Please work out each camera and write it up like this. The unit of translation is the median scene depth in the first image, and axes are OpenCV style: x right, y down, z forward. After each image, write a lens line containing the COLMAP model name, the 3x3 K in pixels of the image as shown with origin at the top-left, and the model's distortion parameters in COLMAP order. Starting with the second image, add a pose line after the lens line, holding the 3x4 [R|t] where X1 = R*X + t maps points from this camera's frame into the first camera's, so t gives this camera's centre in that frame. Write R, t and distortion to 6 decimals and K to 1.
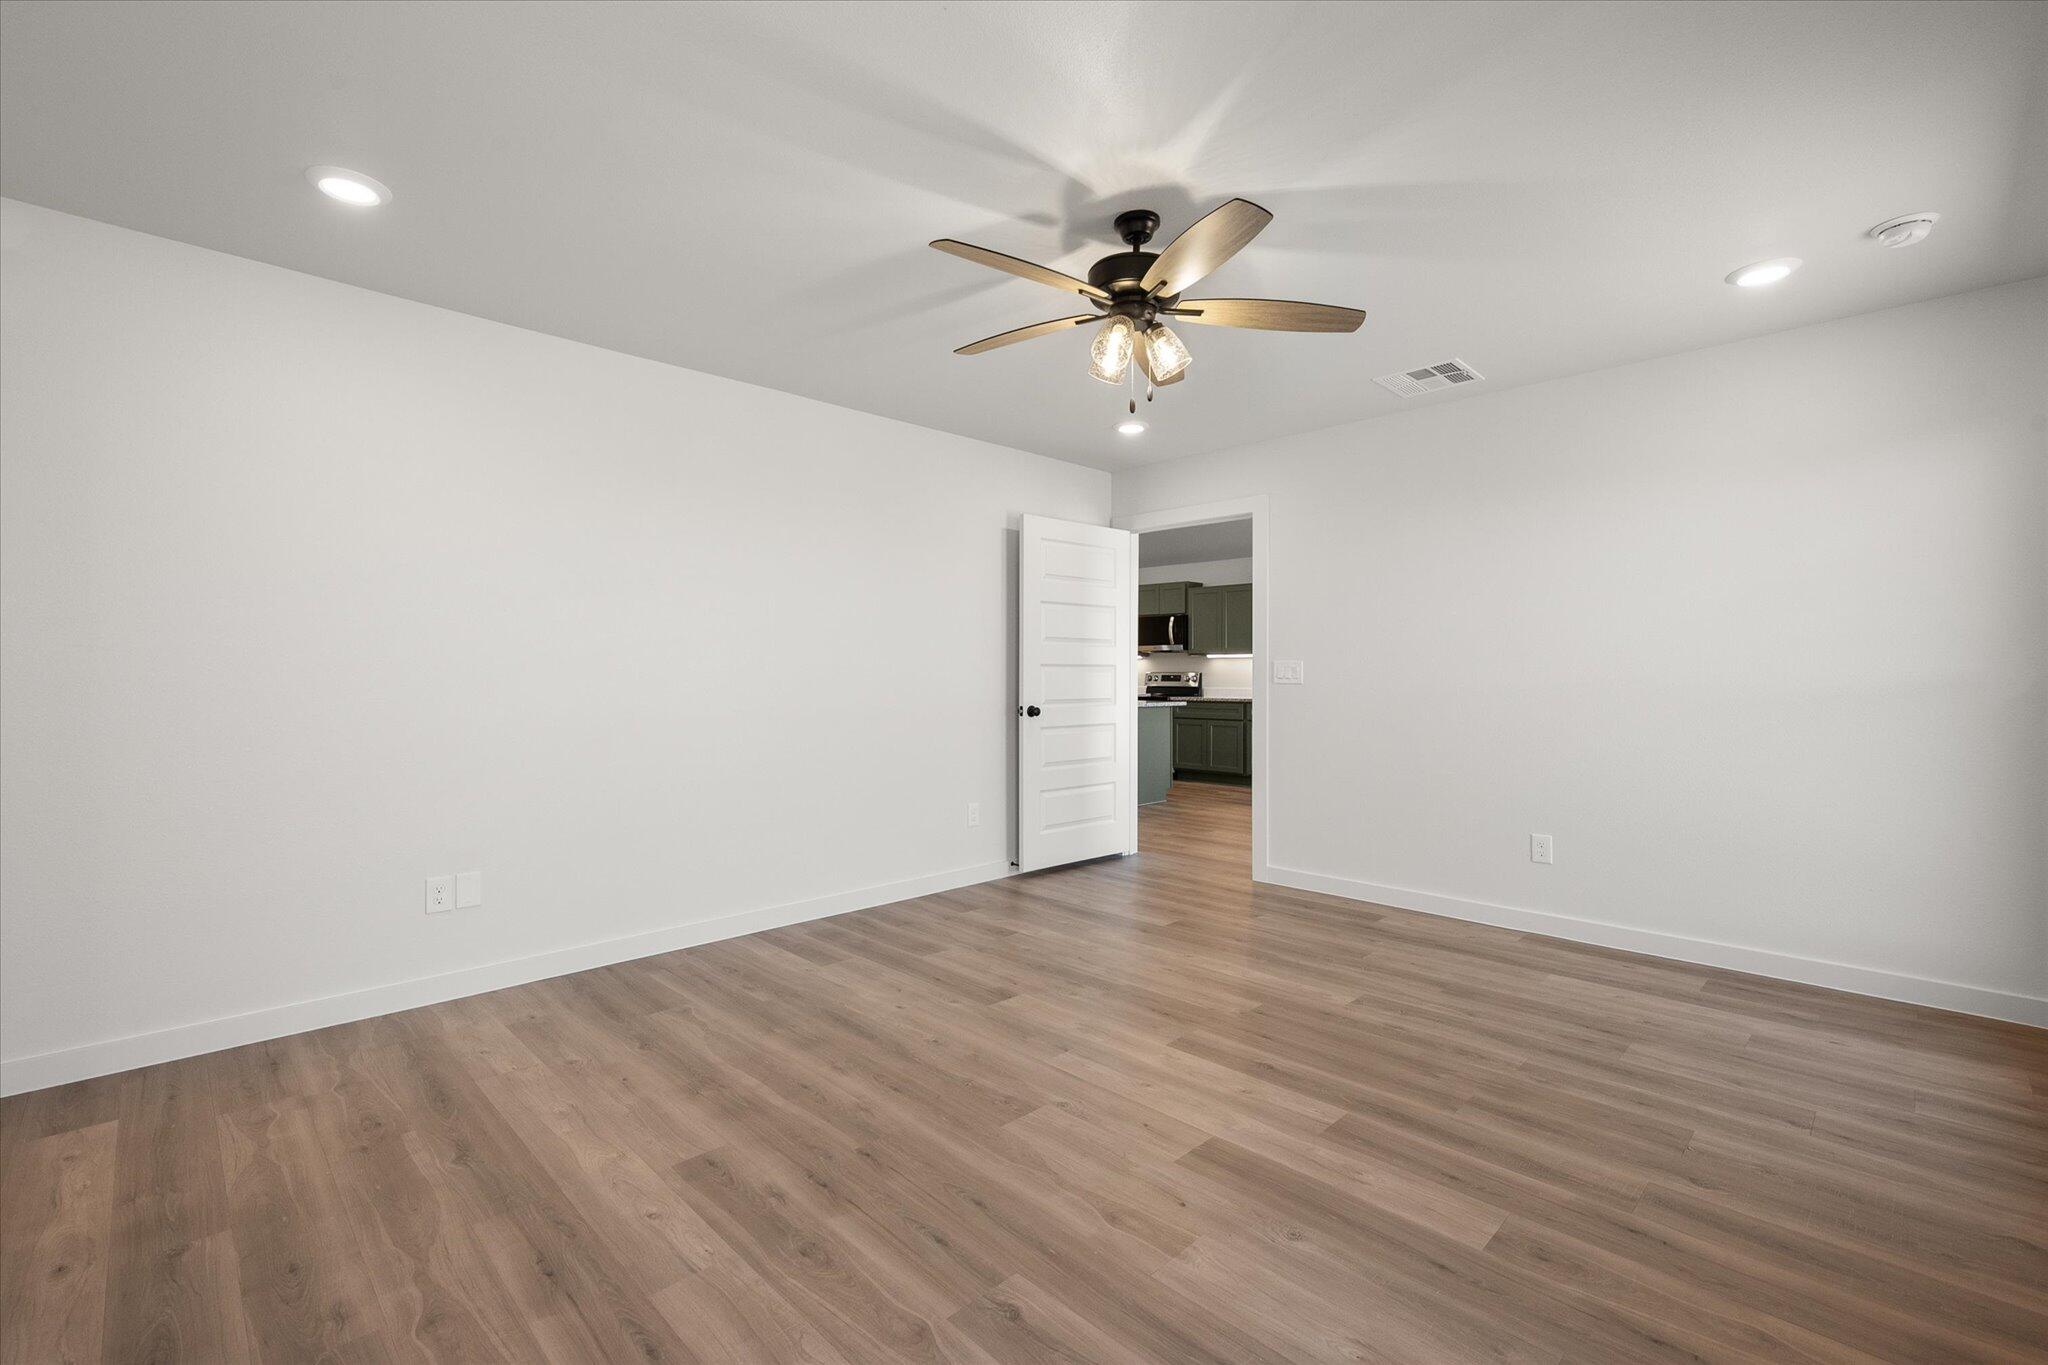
lens RADIAL K [[859.1, 0, 1026.7], [0, 859.1, 672.5], [0, 0, 1]] dist [-0.000443, 0.000174]
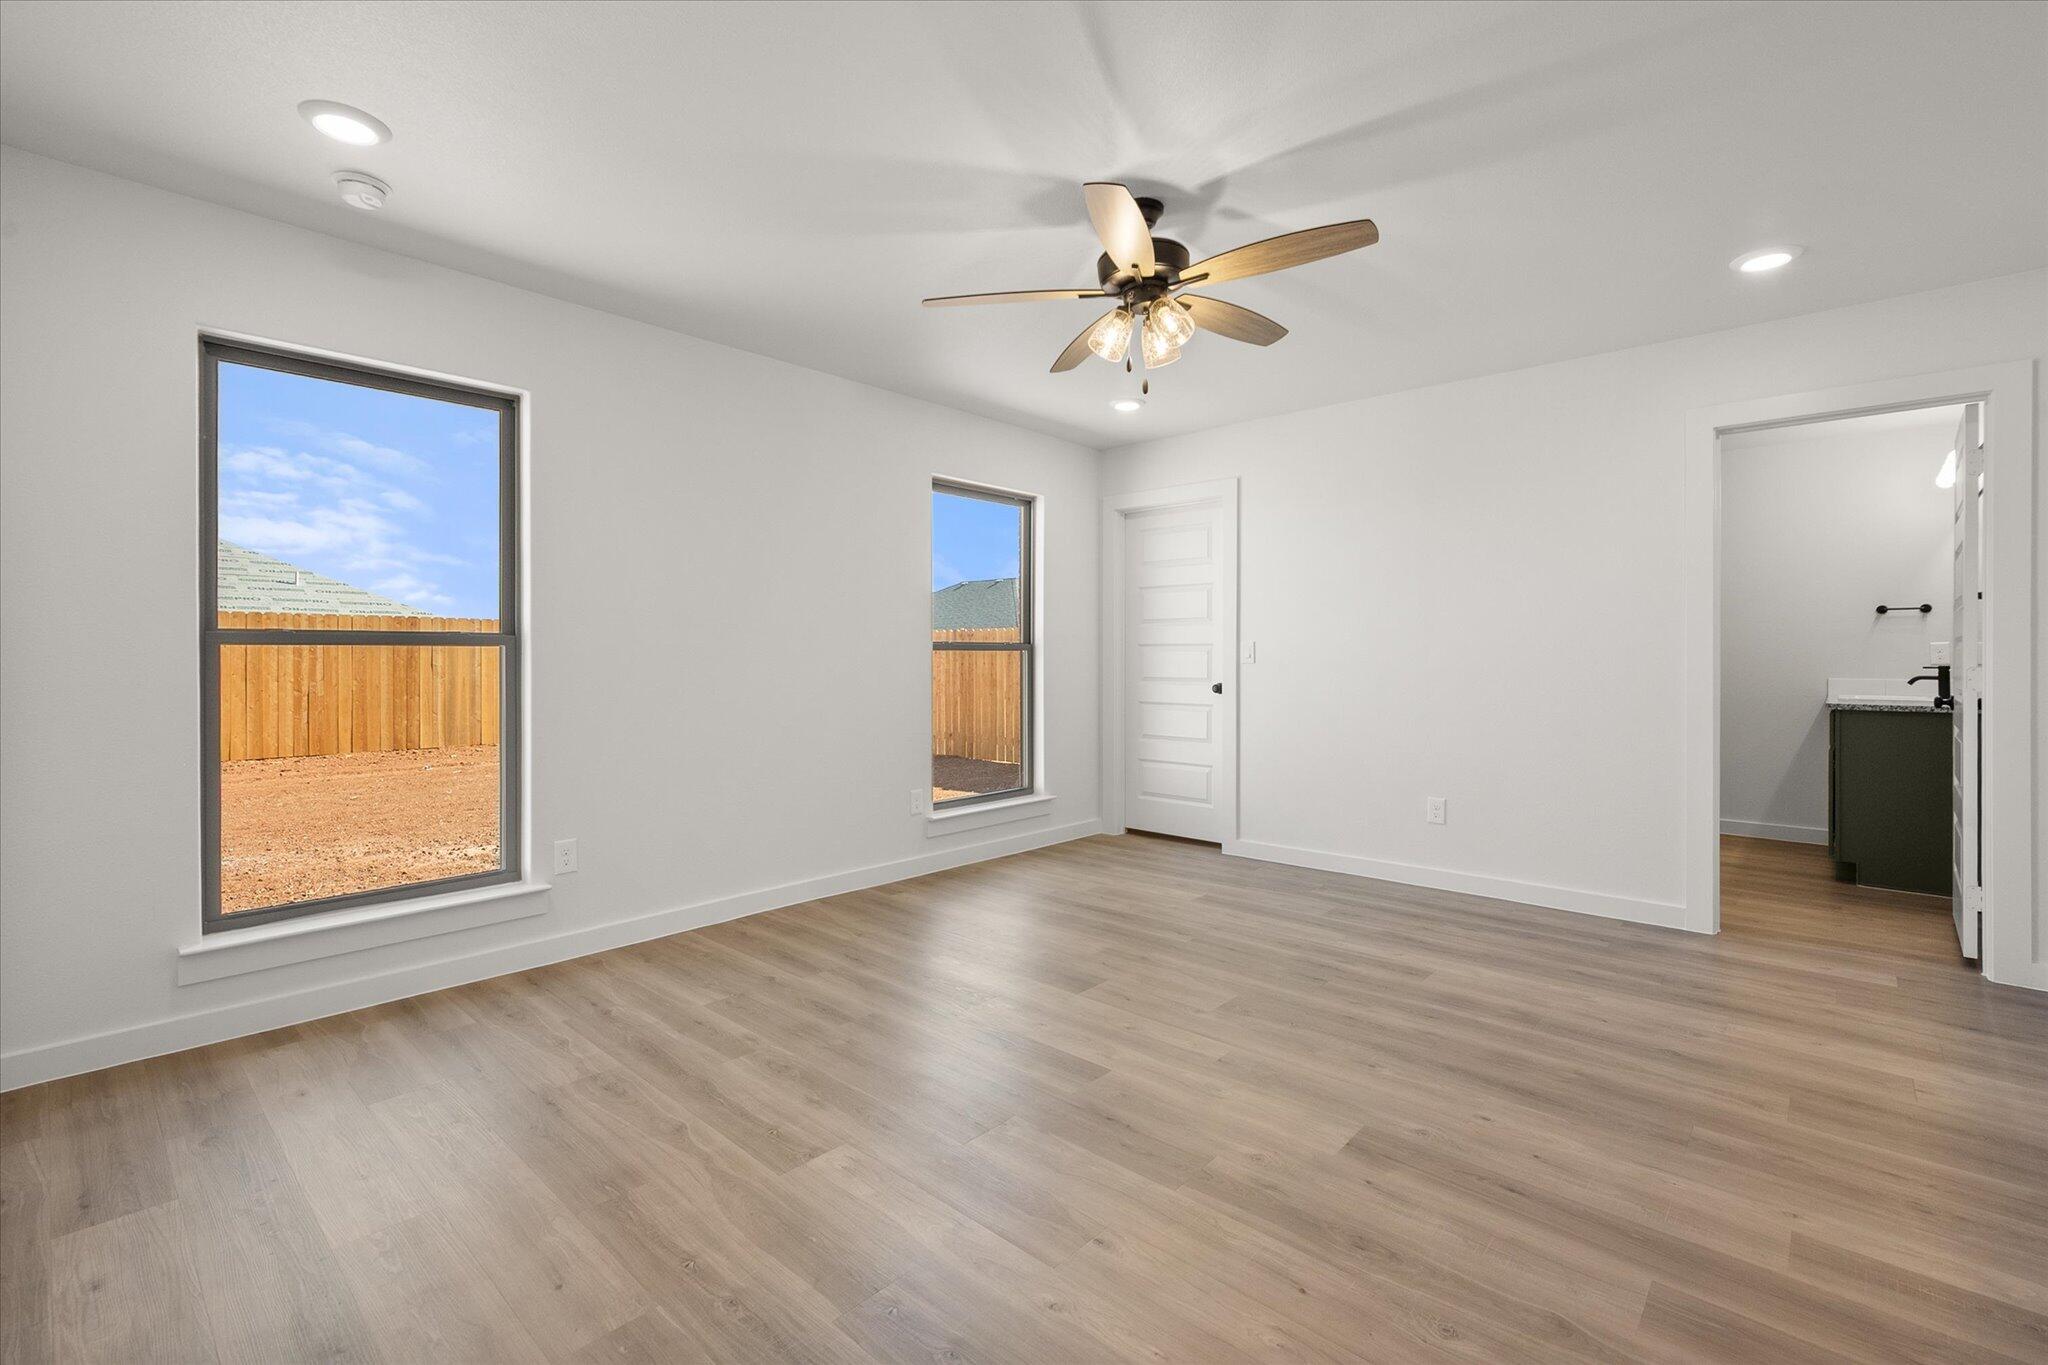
lens RADIAL K [[859.1, 0, 1026.7], [0, 859.1, 672.5], [0, 0, 1]] dist [-0.000443, 0.000174]
pose [[-0.998443, -0.000300, -0.055779, 0.316207], [-0.001294, 0.999841, 0.017773, 0.012654], [0.055765, 0.017818, -0.998285, 1.981371]]
